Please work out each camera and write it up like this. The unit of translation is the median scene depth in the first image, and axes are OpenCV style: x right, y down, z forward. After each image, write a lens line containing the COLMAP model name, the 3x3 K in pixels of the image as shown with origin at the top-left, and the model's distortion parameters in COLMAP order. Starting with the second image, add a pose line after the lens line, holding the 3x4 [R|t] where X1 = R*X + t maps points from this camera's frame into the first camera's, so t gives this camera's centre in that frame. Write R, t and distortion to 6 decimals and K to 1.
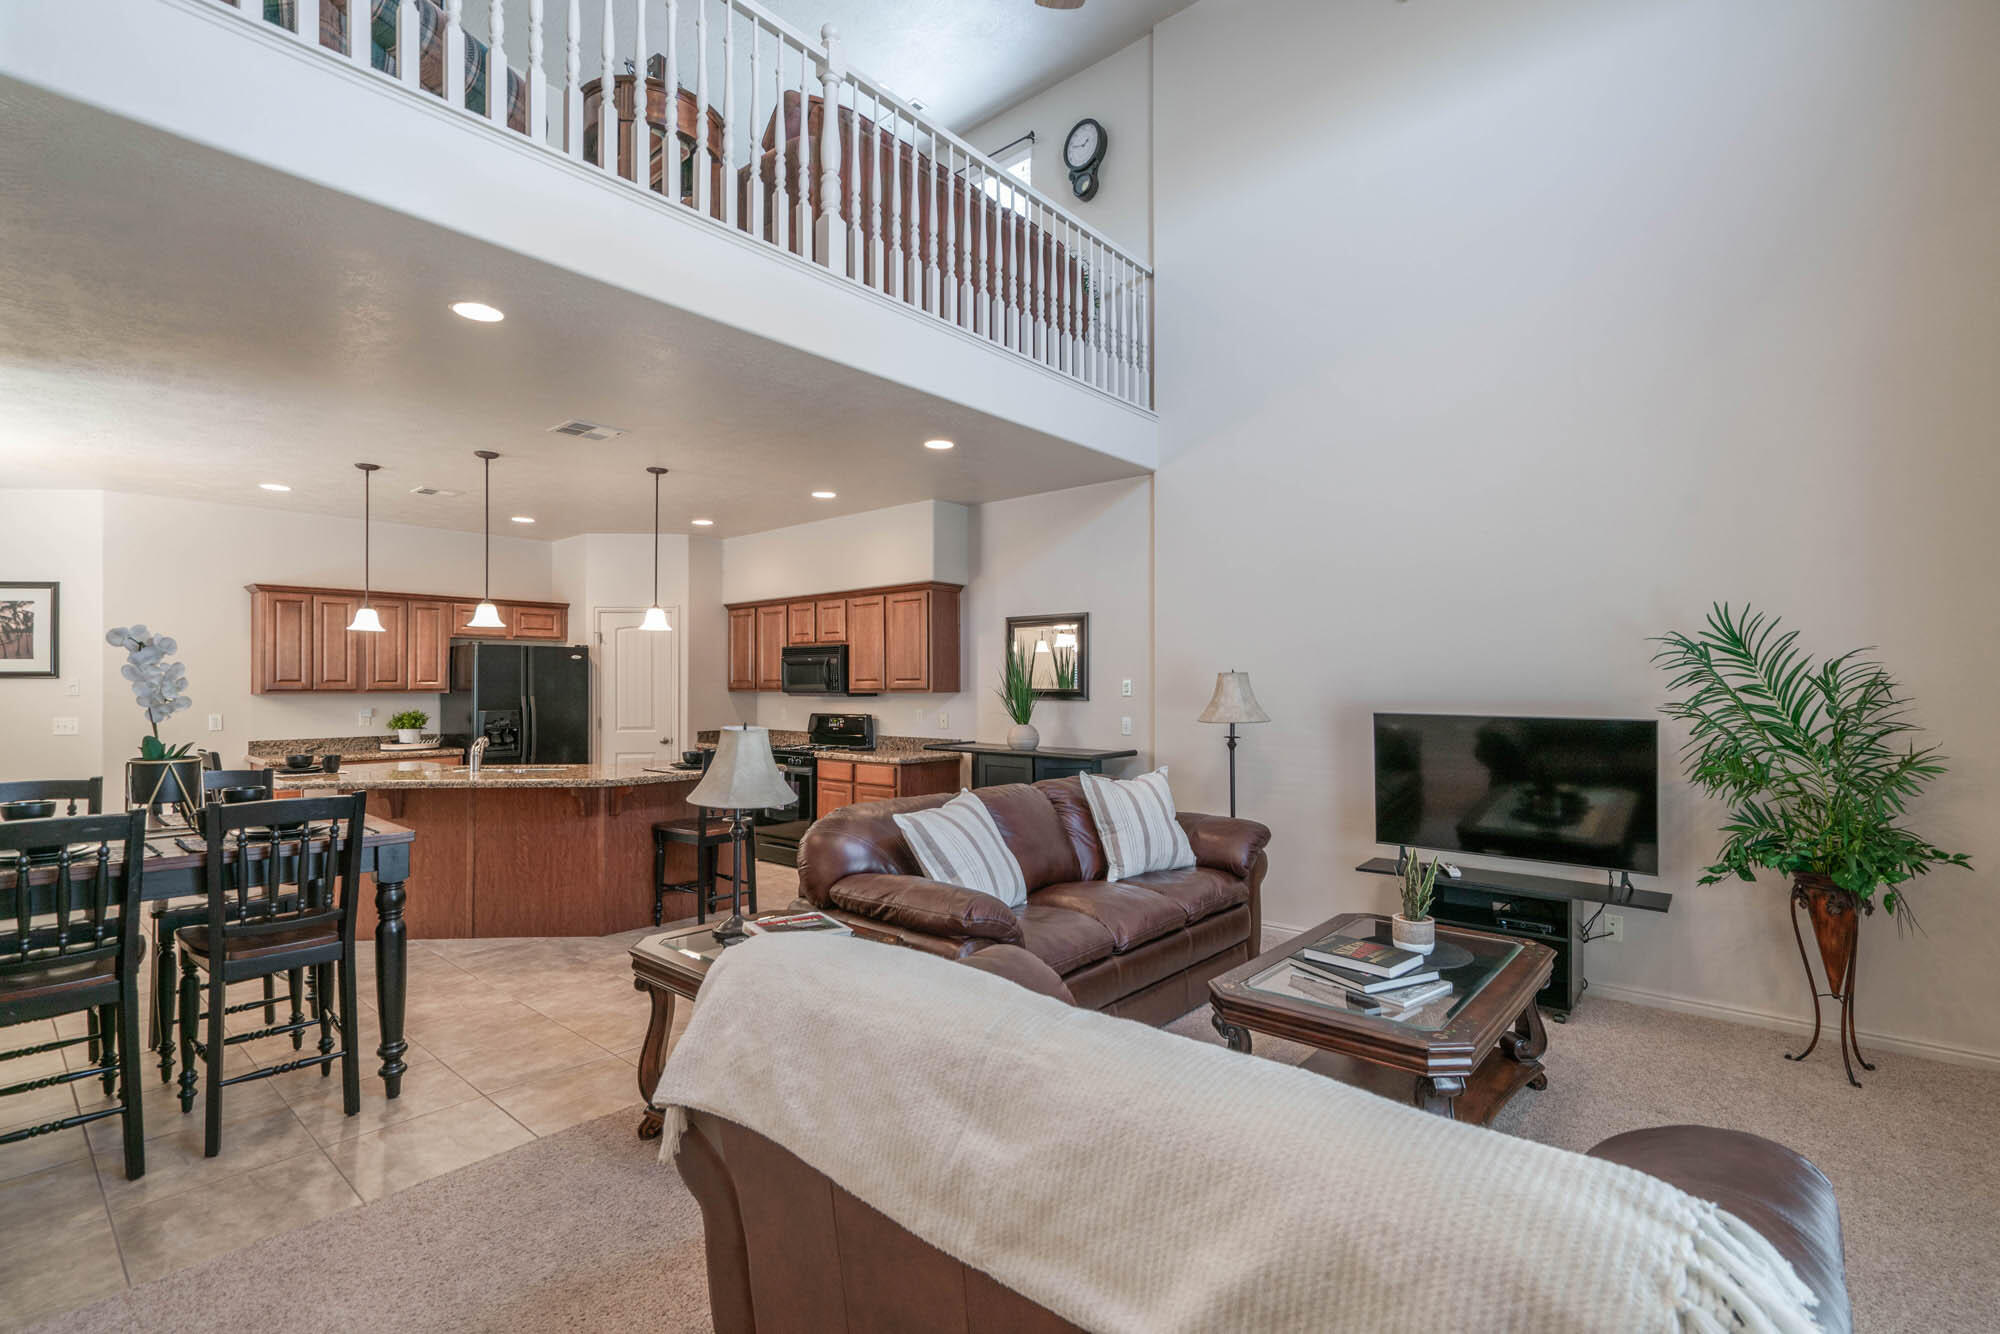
lens RADIAL K [[898.9, 0, 990.9], [0, 898.9, 680.8], [0, 0, 1]] dist [0.003008, 0.000814]
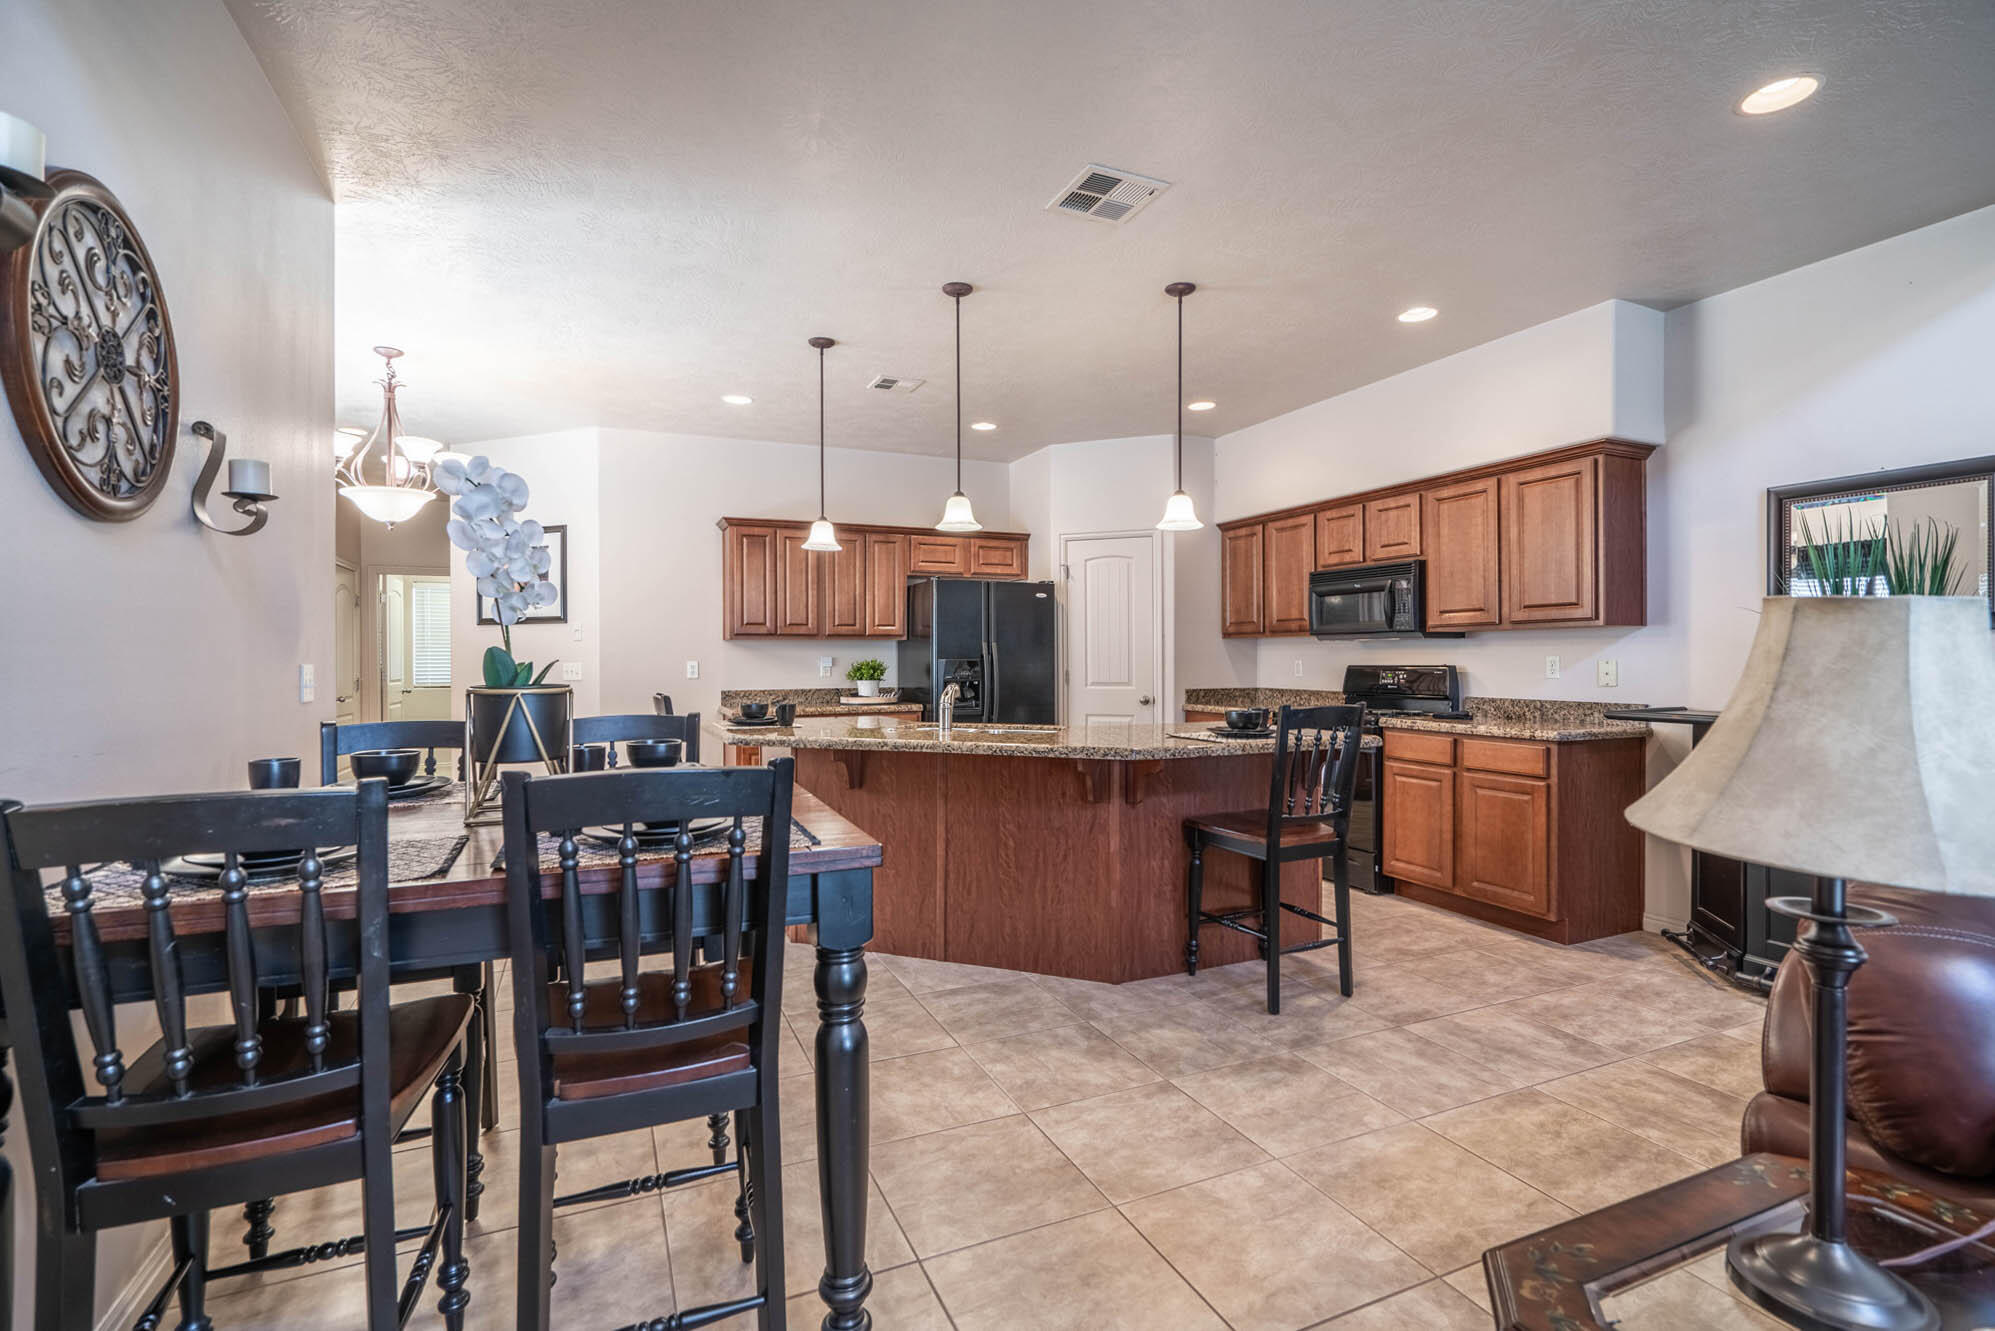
lens RADIAL K [[914.2, 0, 997.5], [0, 914.2, 665.5], [0, 0, 1]] dist [-0.000844, 0.000023]
pose [[0.908306, 0.001777, -0.418303, -0.178020], [0.004041, 0.999907, 0.013023, 0.030787], [0.418288, -0.013520, 0.908214, 0.273710]]
